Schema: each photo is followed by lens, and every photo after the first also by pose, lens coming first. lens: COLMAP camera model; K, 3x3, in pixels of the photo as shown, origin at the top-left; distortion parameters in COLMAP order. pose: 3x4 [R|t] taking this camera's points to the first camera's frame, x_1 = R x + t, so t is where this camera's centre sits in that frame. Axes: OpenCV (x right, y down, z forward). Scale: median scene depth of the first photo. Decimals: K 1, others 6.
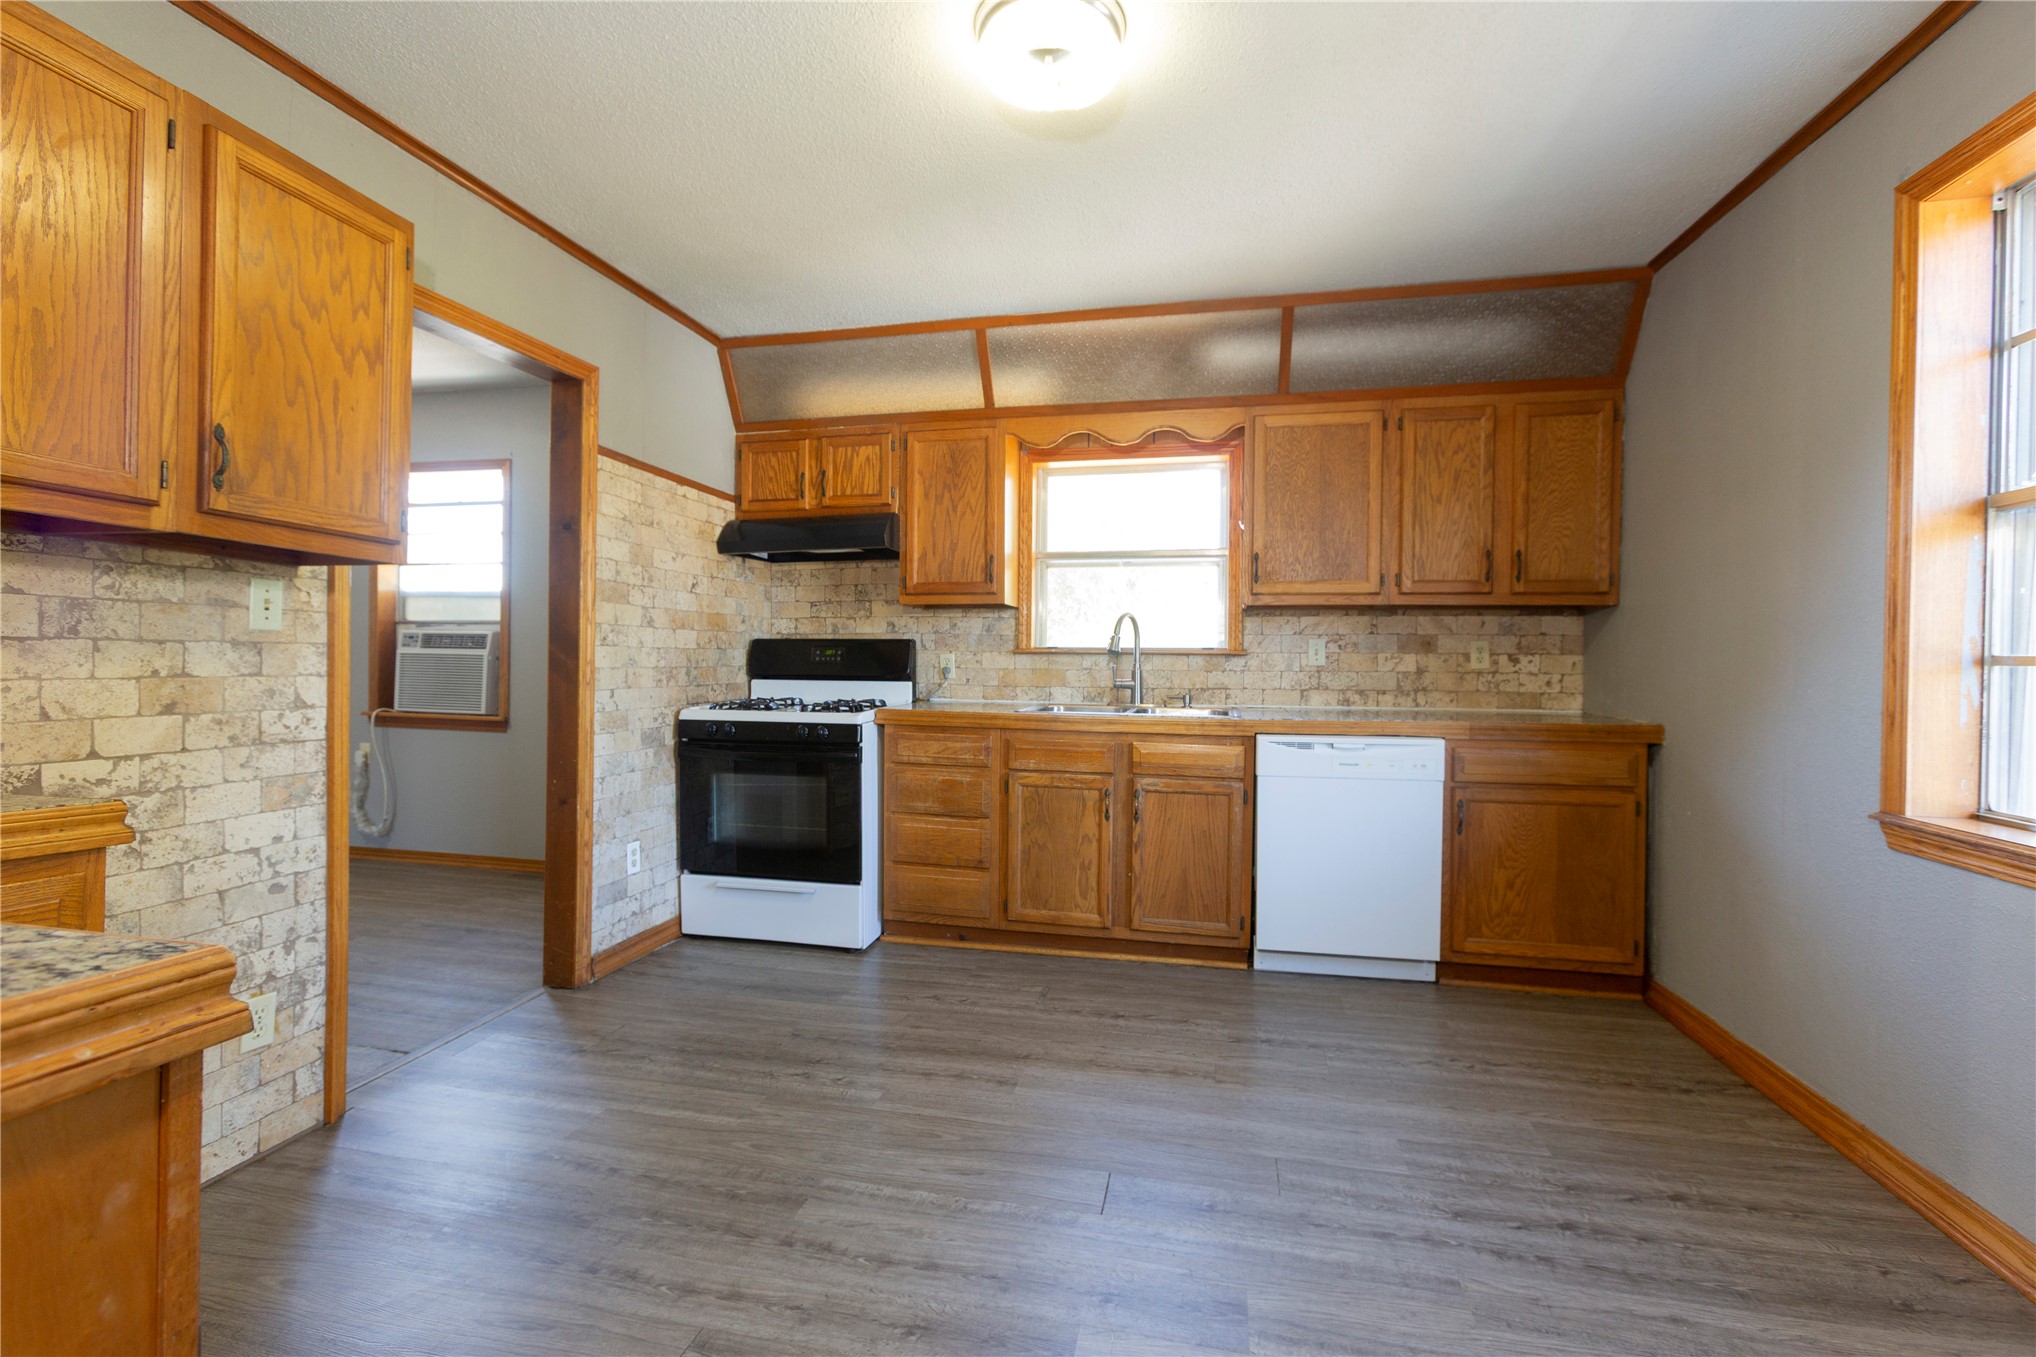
lens RADIAL K [[902.1, 0, 1011.7], [0, 902.1, 670.1], [0, 0, 1]] dist [-0.006020, 0.010611]
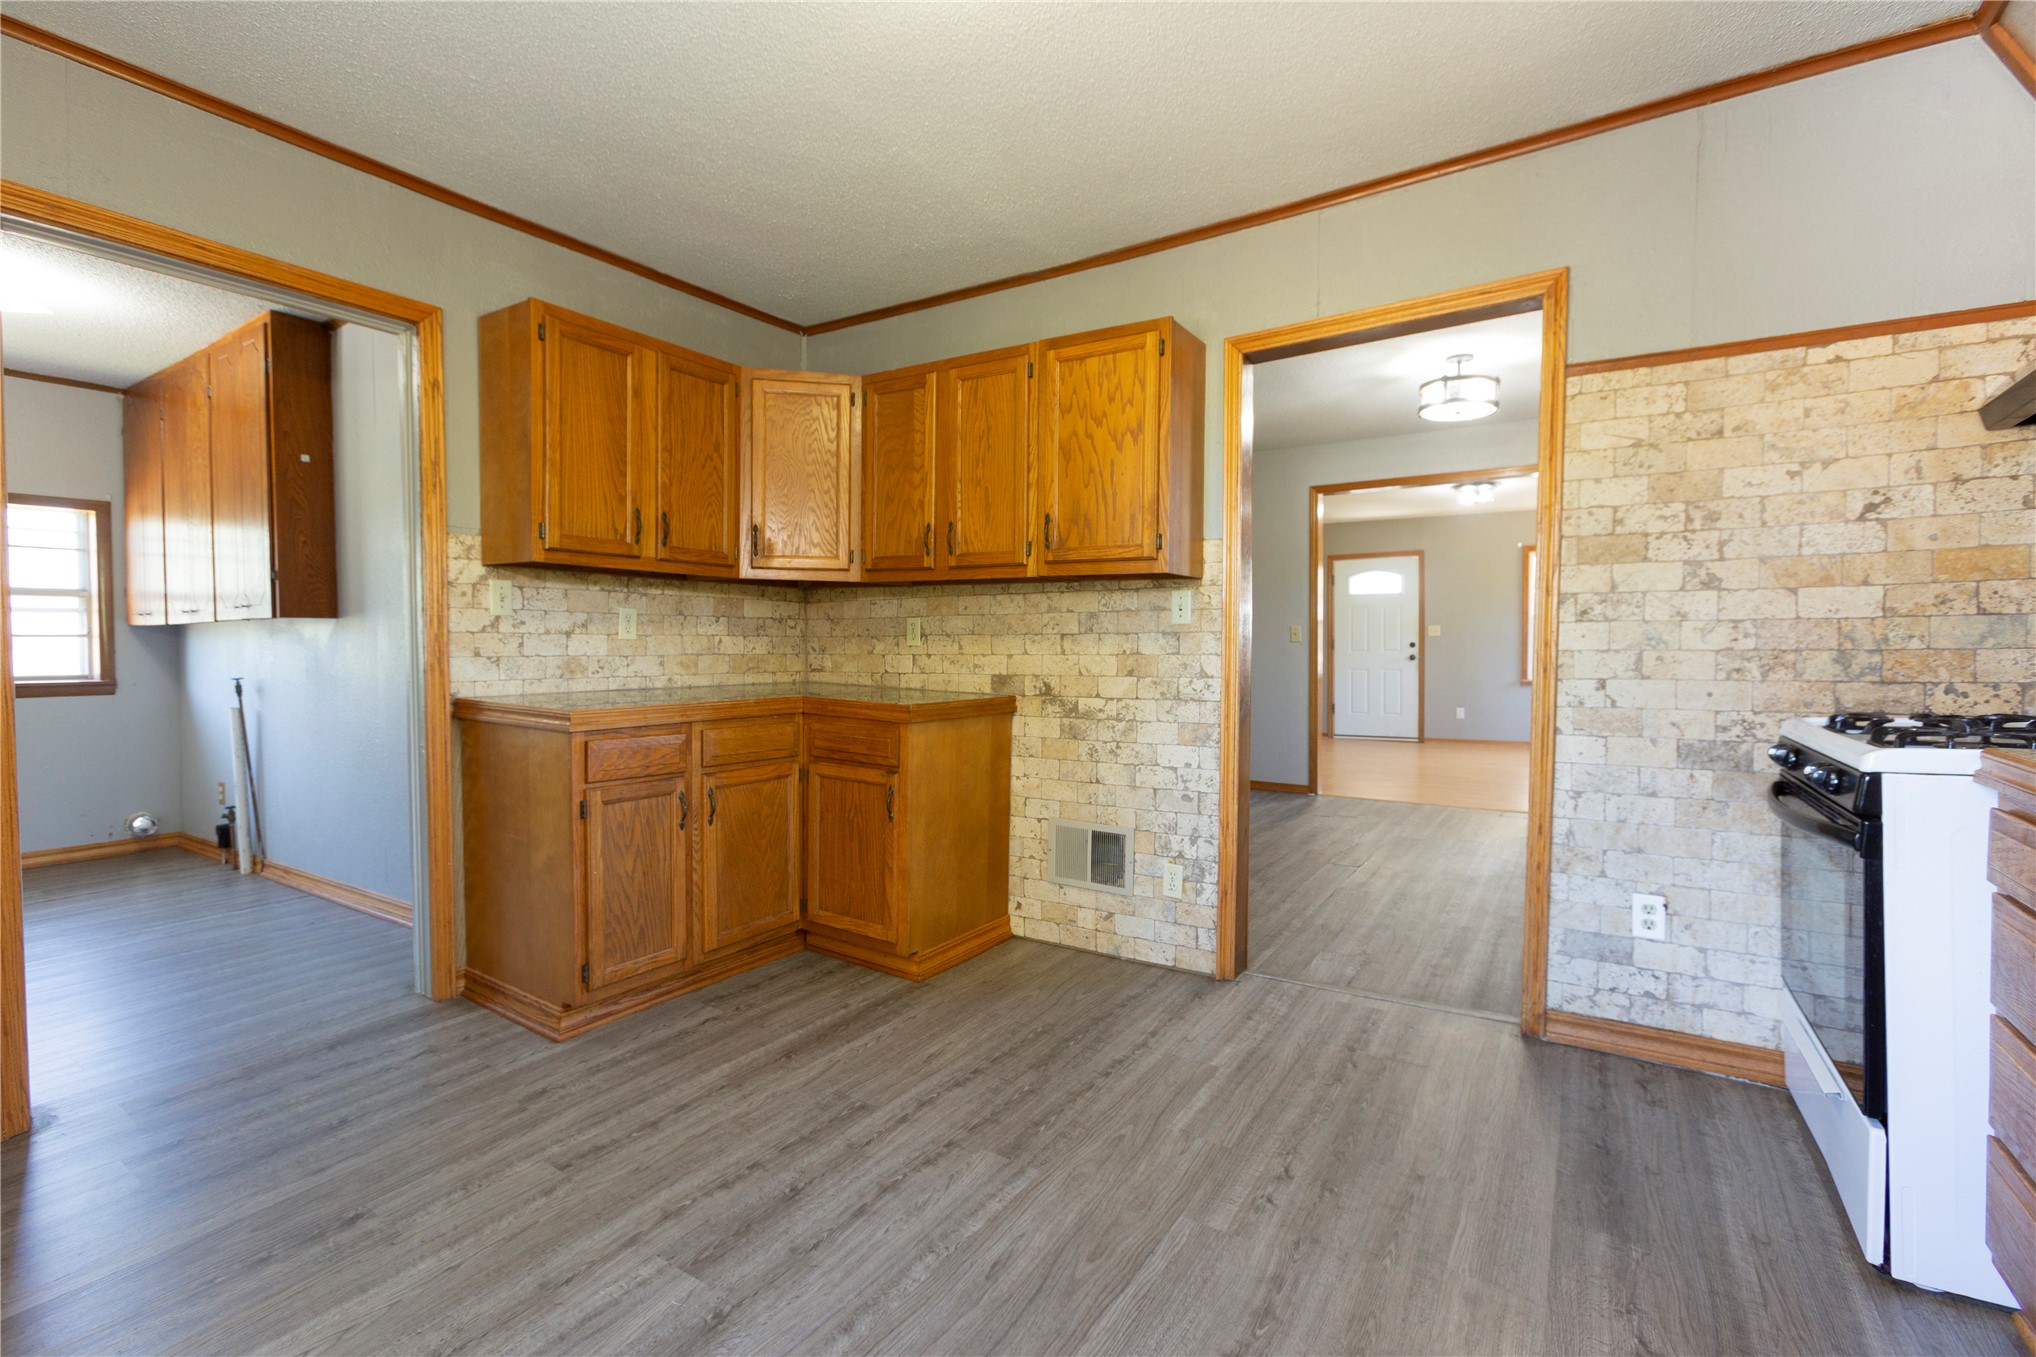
lens RADIAL K [[902.1, 0, 1011.8], [0, 902.1, 670.4], [0, 0, 1]] dist [-0.006020, 0.010611]
pose [[-0.337323, 0.017556, -0.941225, 0.692969], [-0.007476, 0.999745, 0.021326, 0.002949], [0.941359, 0.014231, -0.337105, 1.261667]]
